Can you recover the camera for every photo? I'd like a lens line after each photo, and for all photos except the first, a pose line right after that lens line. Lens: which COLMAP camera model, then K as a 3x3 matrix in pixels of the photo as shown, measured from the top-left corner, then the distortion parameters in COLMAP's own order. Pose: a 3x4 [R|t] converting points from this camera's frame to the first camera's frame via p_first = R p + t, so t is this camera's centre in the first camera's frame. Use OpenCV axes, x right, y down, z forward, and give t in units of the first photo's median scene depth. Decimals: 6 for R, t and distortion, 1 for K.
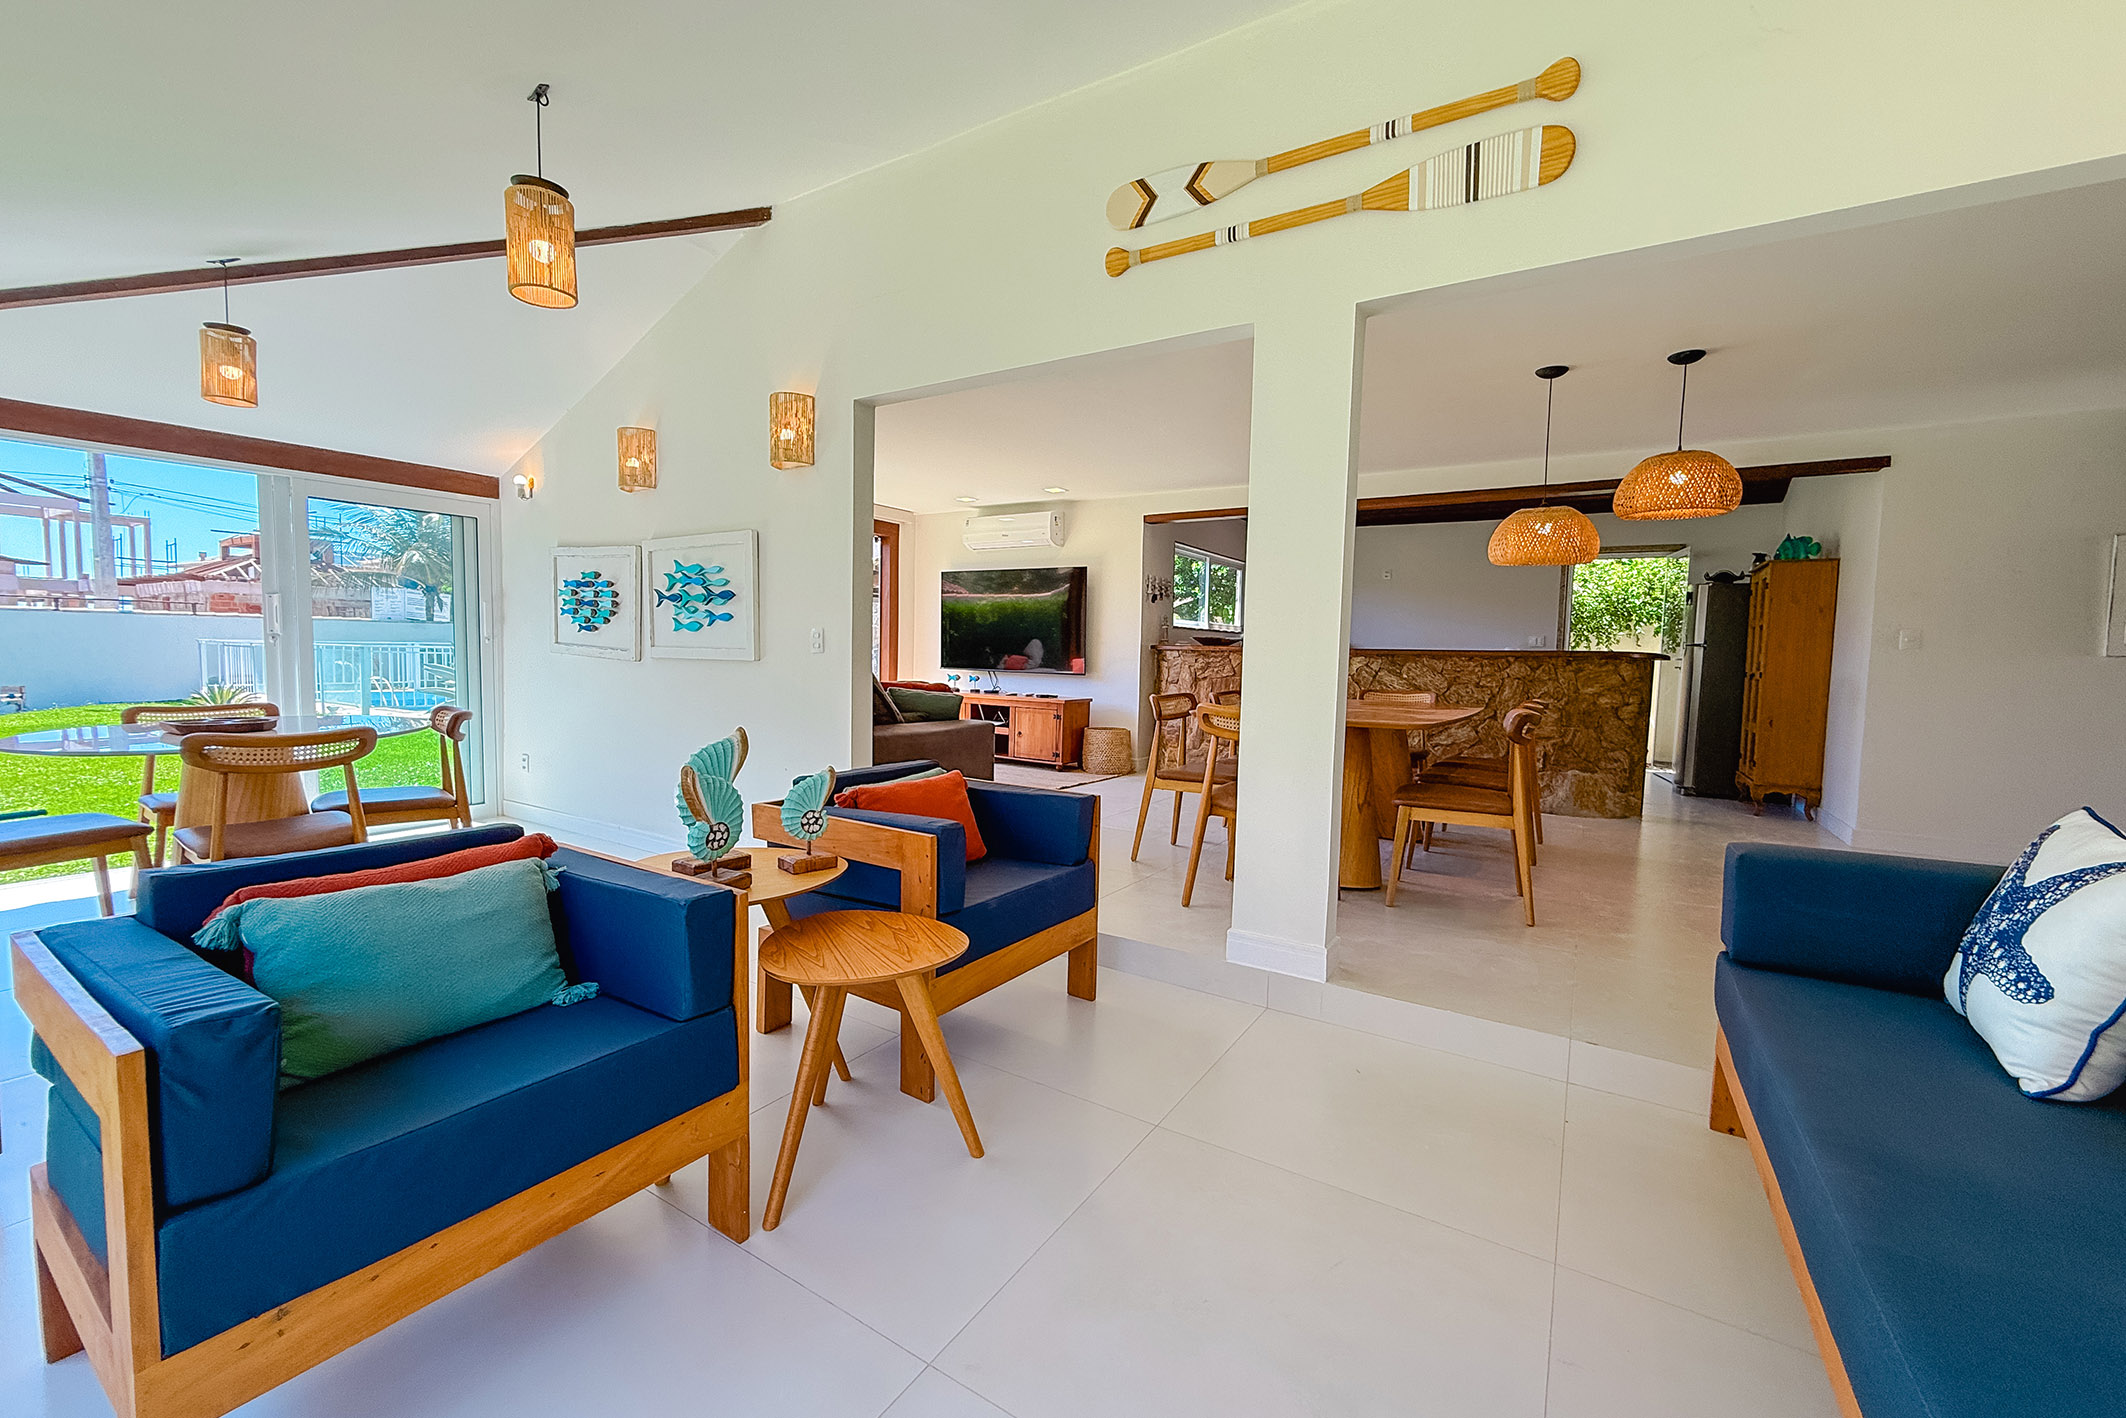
lens RADIAL K [[848.6, 0, 1055.8], [0, 848.6, 709.2], [0, 0, 1]] dist [0.000261, -0.000176]
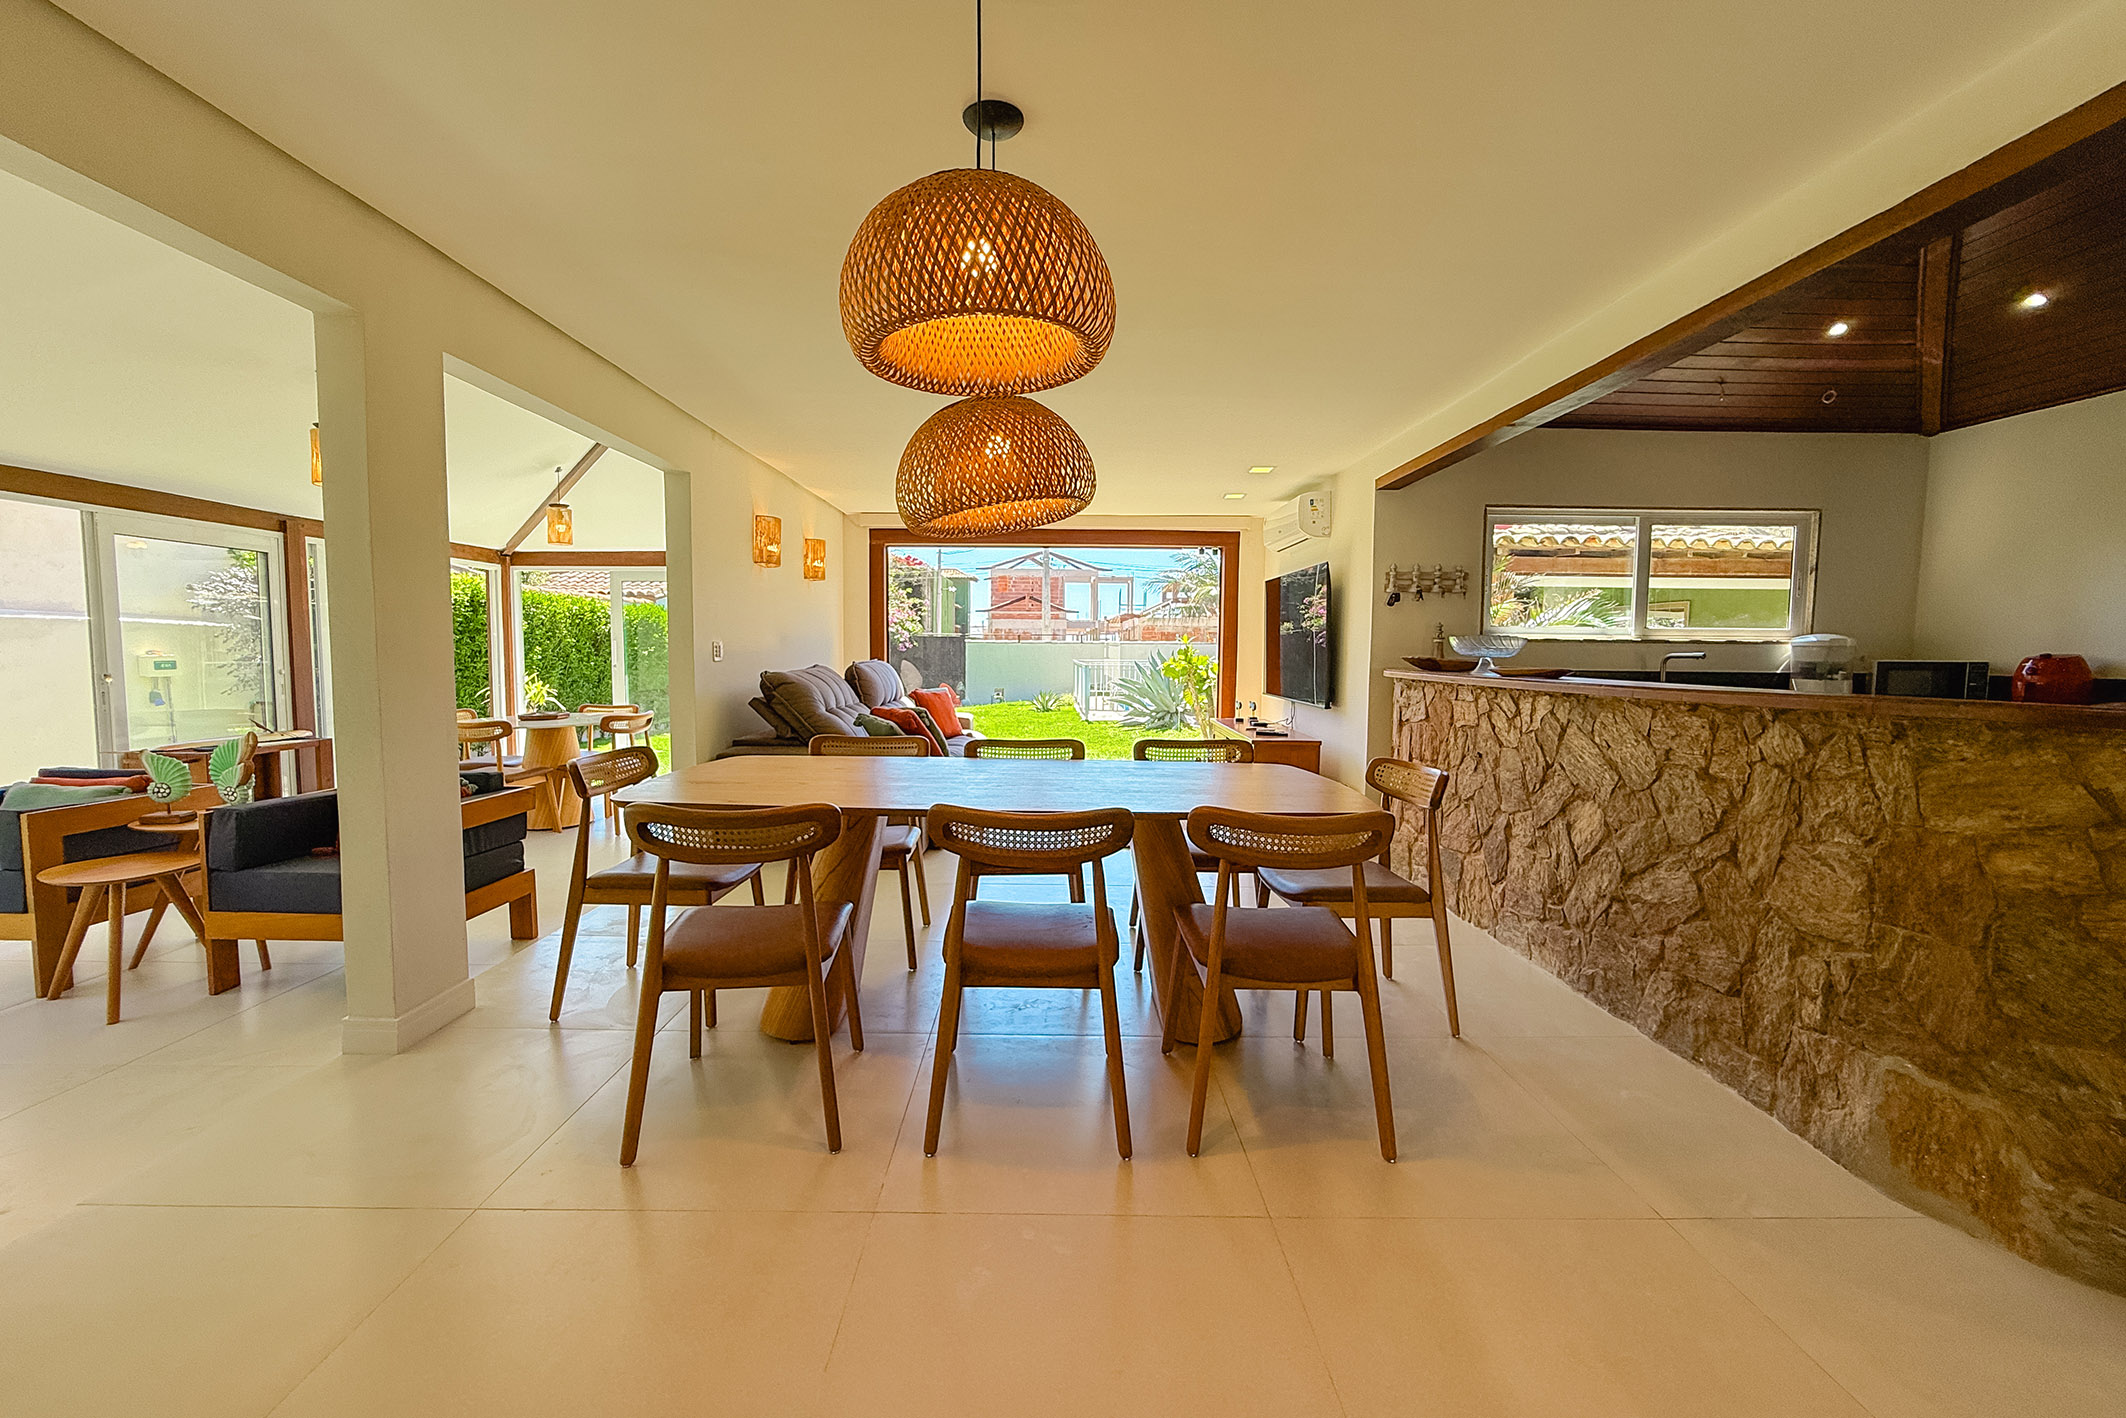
lens RADIAL K [[848.6, 0, 1055.8], [0, 848.6, 709.2], [0, 0, 1]] dist [0.000261, -0.000176]
pose [[0.539882, 0.042318, -0.840676, 0.982652], [-0.054818, 0.998383, 0.015053, -0.070872], [0.839954, 0.037957, 0.541329, 0.751979]]
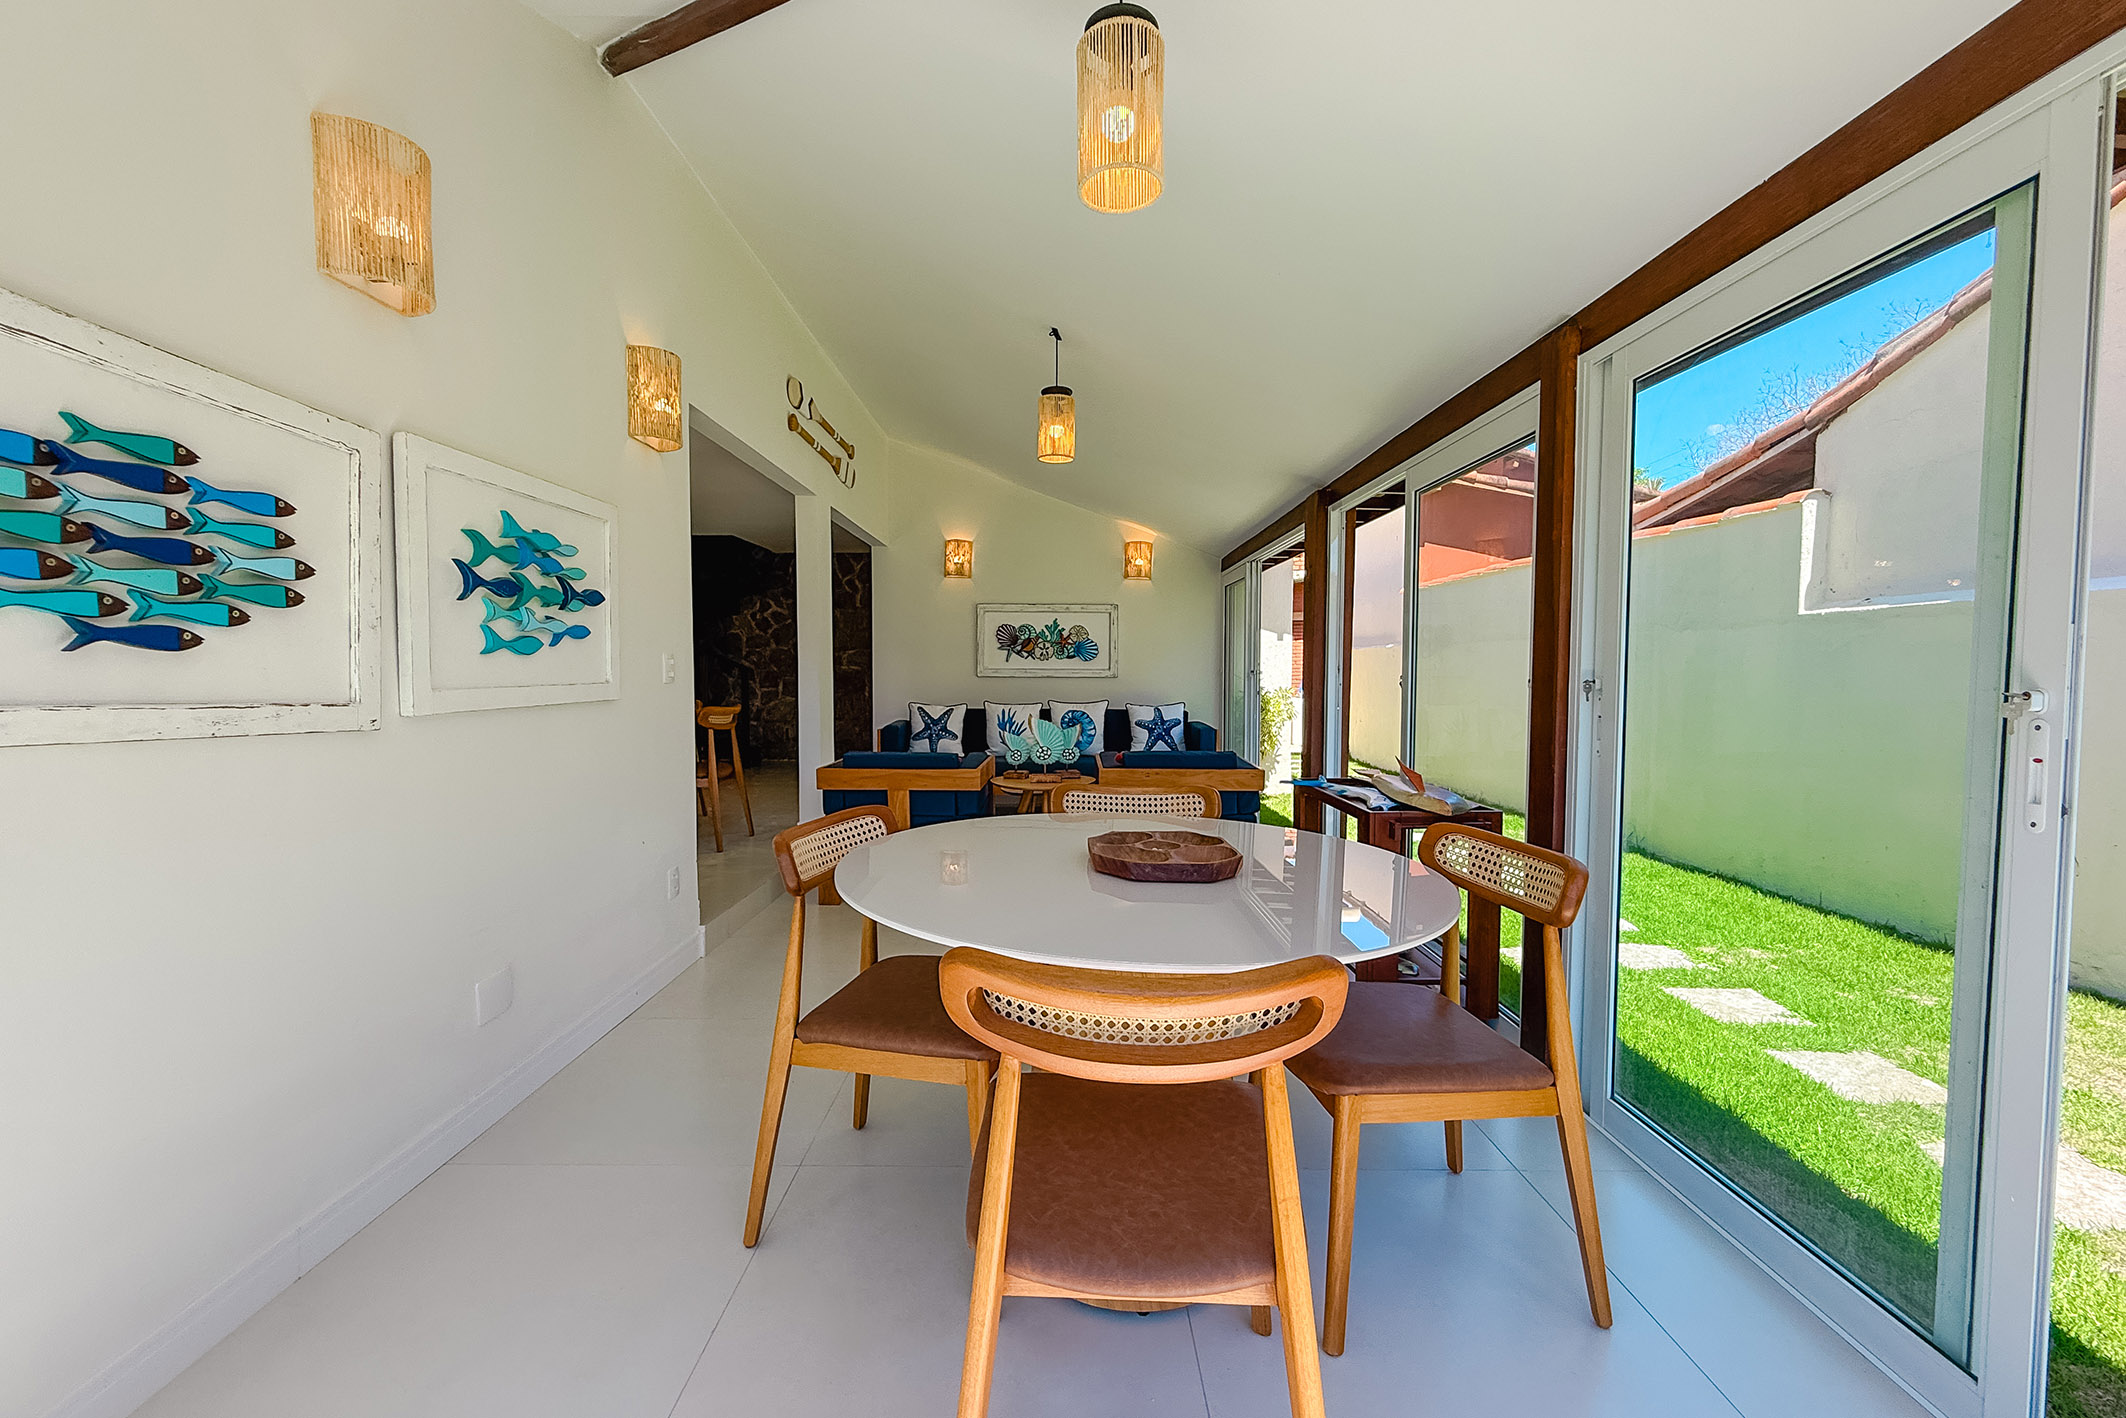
lens RADIAL K [[848.6, 0, 1055.8], [0, 848.6, 709.2], [0, 0, 1]] dist [0.000261, -0.000176]
pose [[-0.540036, -0.063299, 0.839258, -1.125886], [0.045630, 0.993499, 0.104293, -0.105294], [-0.840404, 0.094618, -0.533637, 1.080714]]
